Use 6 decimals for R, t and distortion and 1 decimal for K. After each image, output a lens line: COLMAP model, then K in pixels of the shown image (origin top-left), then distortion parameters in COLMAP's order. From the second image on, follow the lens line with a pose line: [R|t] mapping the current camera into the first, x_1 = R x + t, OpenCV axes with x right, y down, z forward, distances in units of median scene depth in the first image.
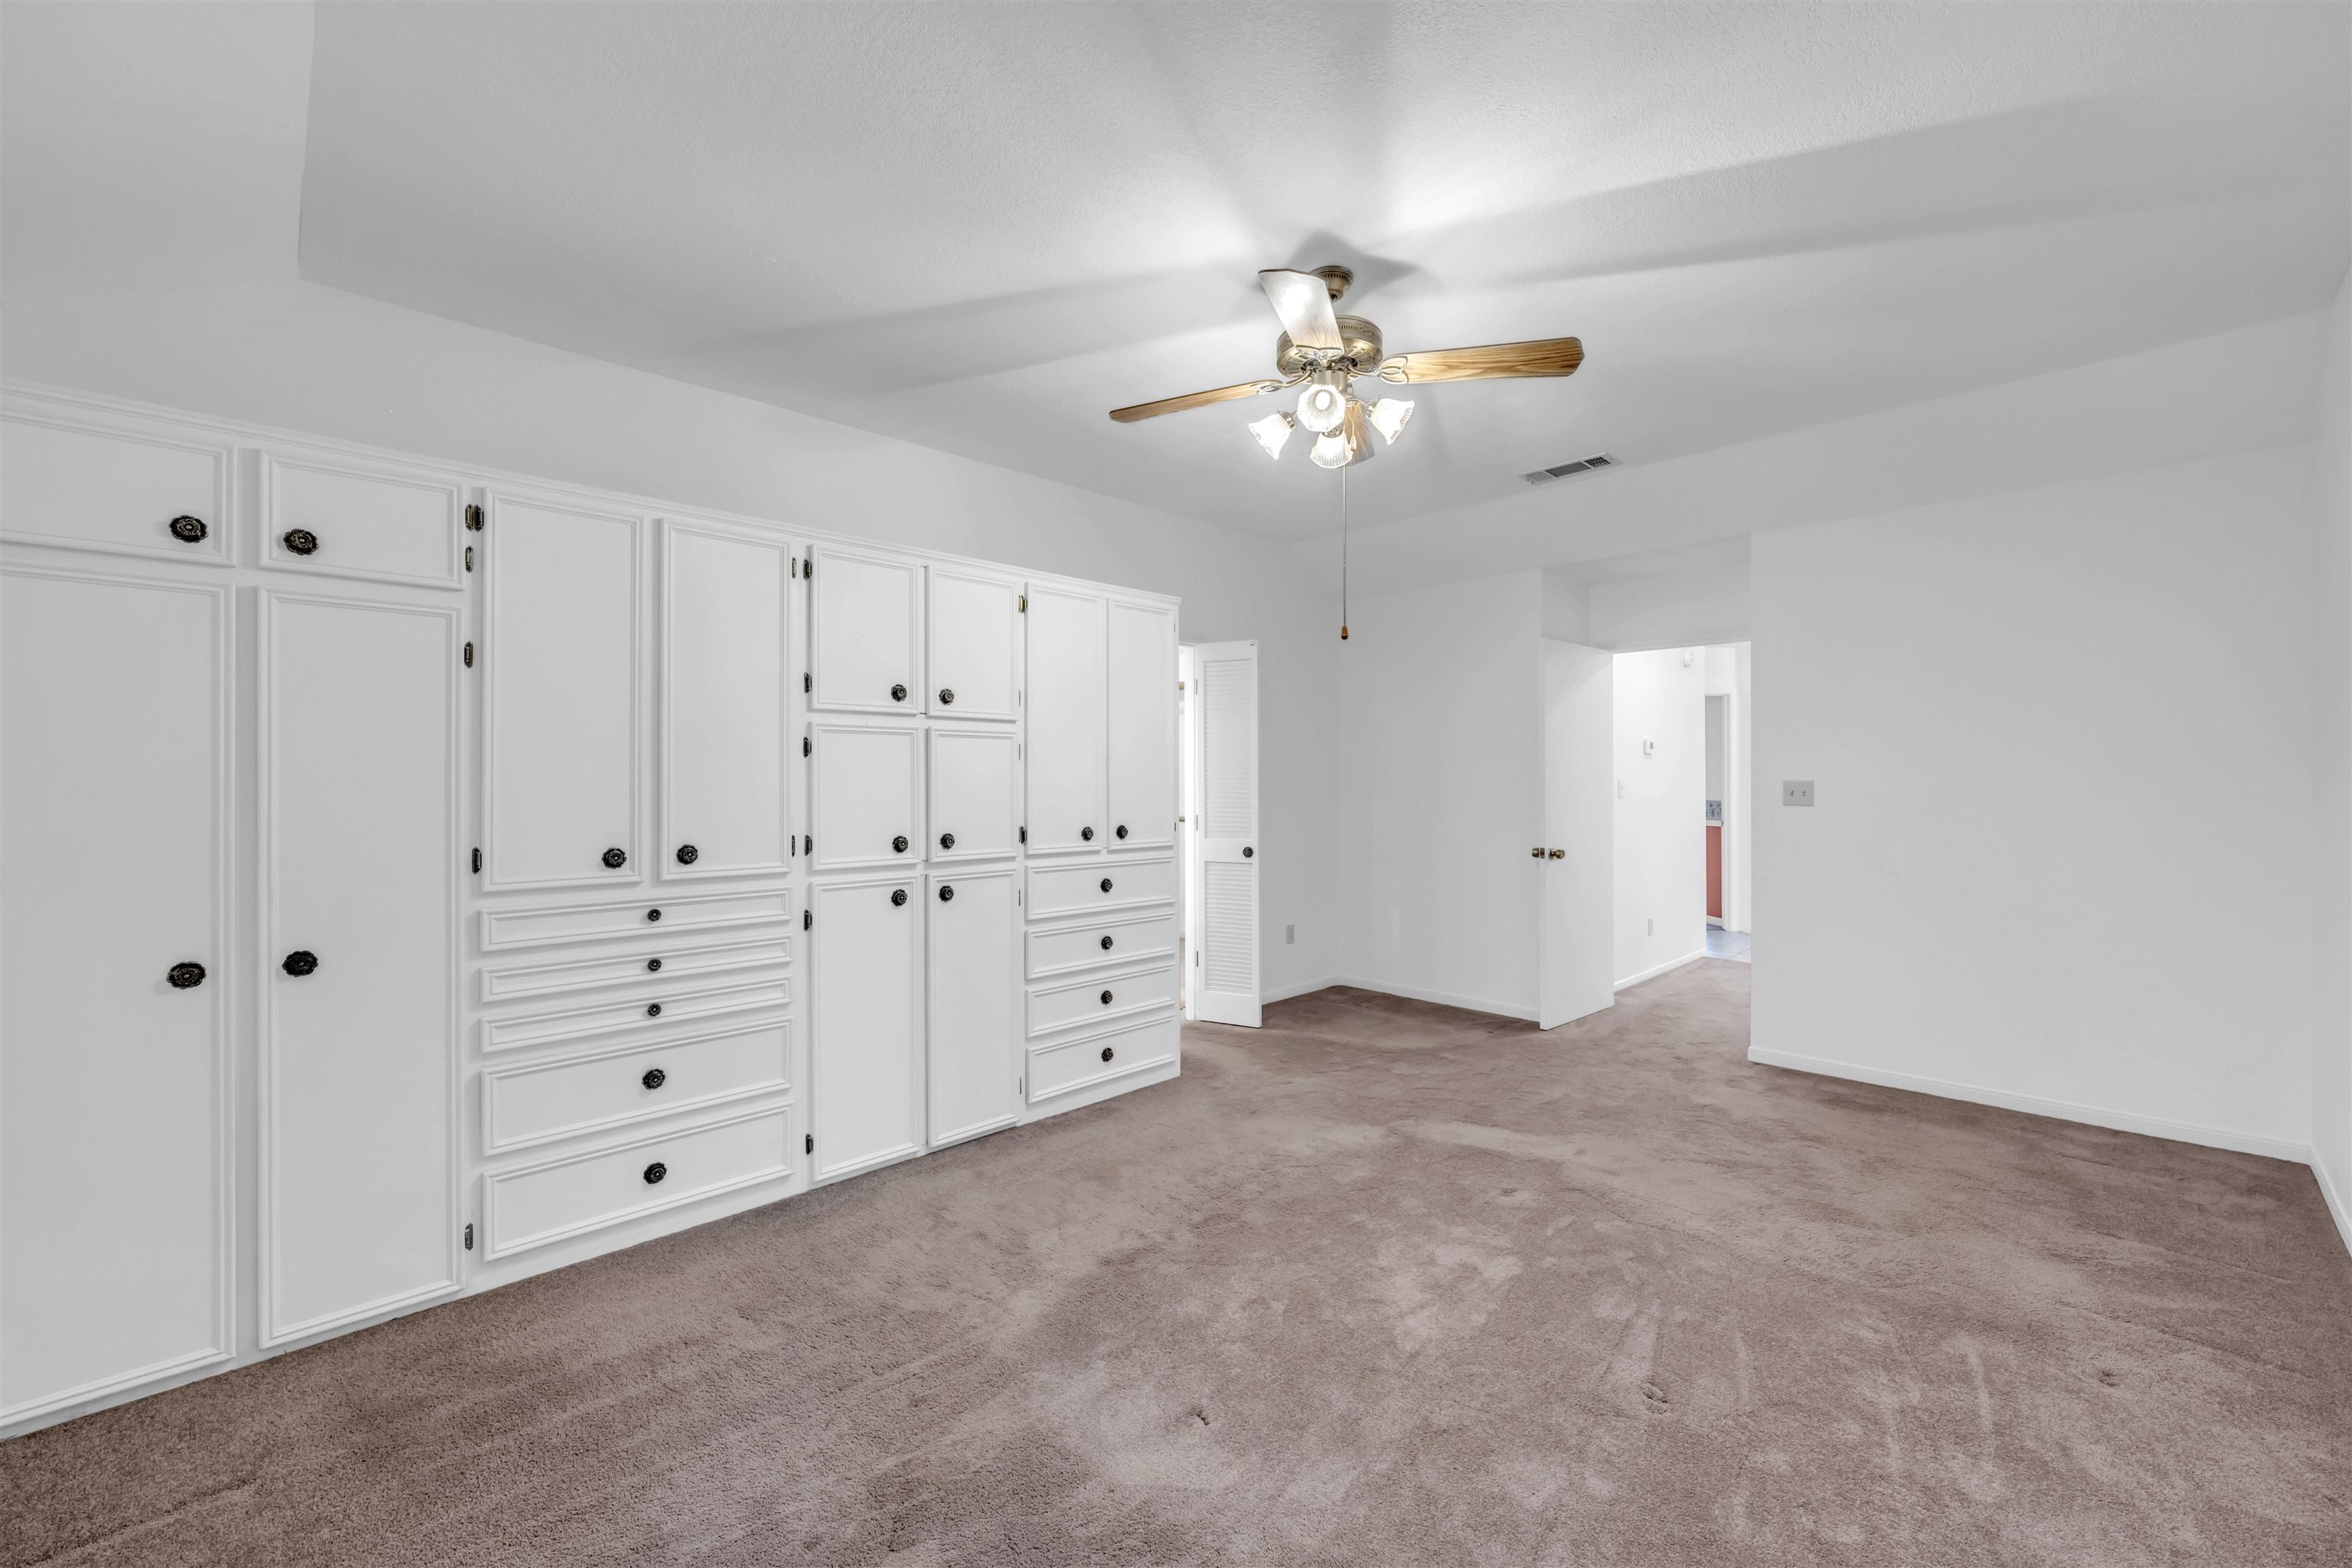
lens RADIAL K [[923.0, 0, 1169.2], [0, 923.0, 778.6], [0, 0, 1]] dist [-0.011018, -0.000019]
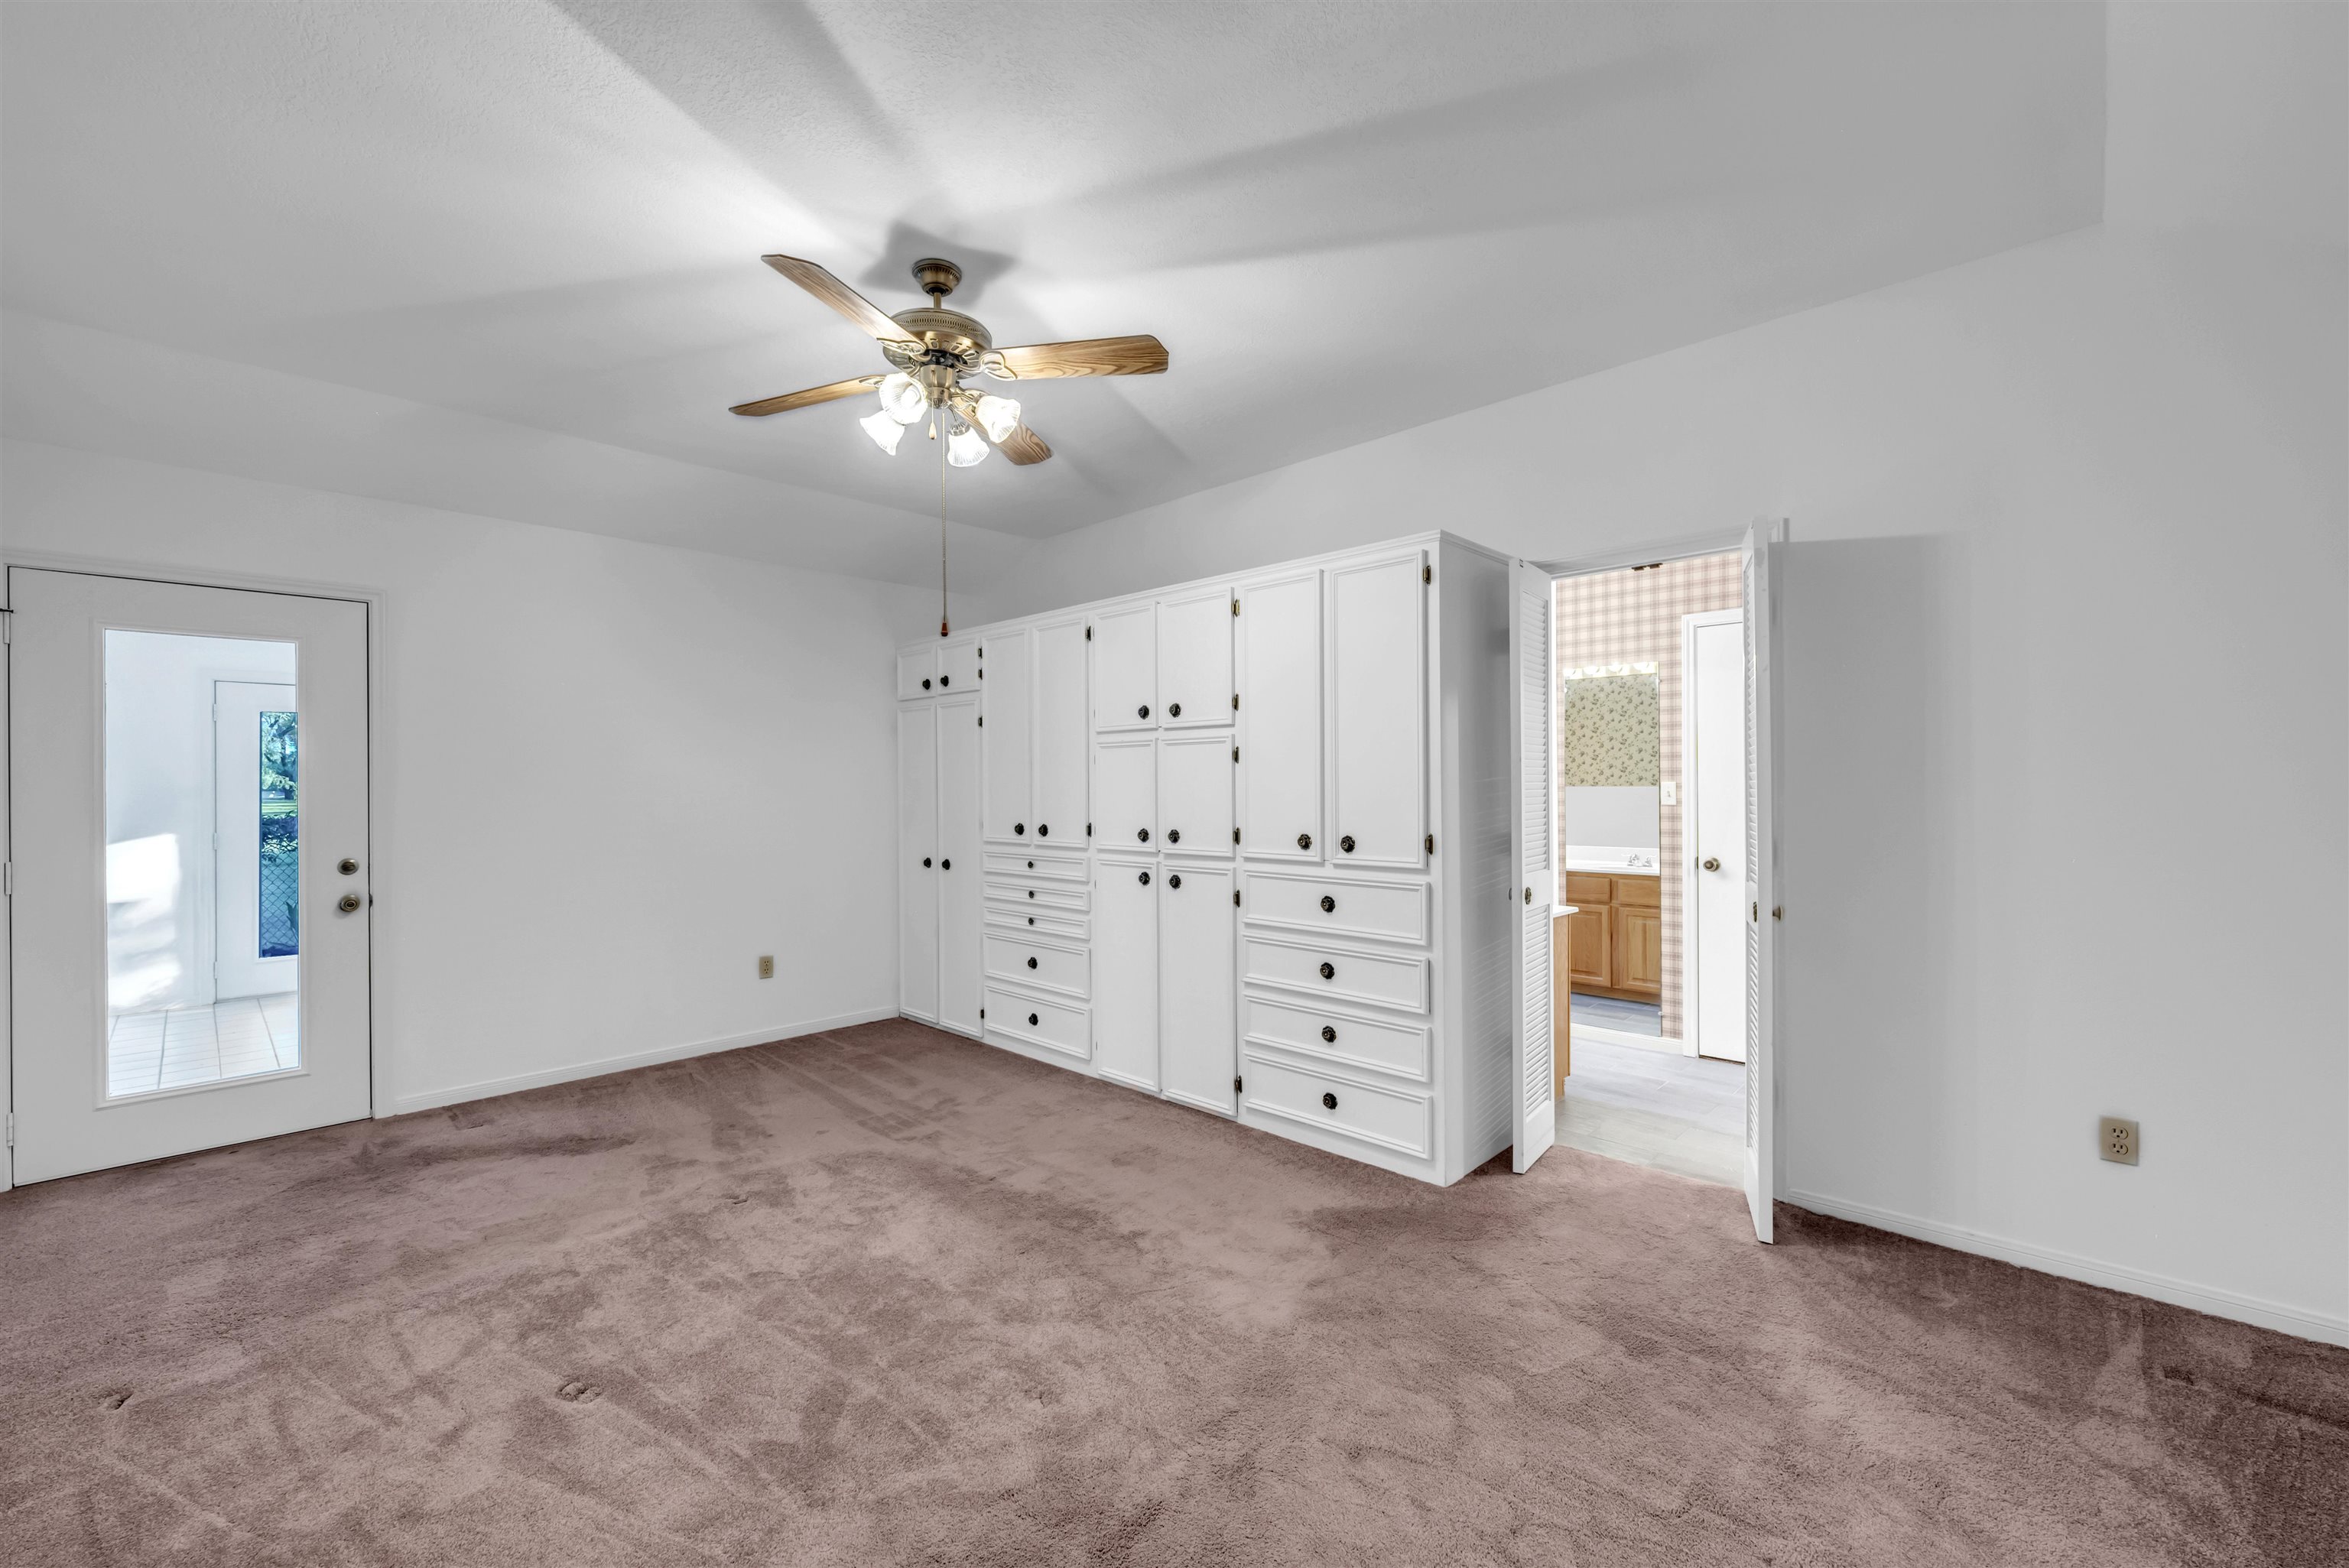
lens RADIAL K [[982.0, 0, 1168.6], [0, 982.0, 790.2], [0, 0, 1]] dist [0.000962, -0.000028]
pose [[0.011047, 0.006104, -0.999920, 0.989395], [0.010253, 0.999928, 0.006217, 0.003590], [0.999886, -0.010321, 0.010984, 0.993674]]
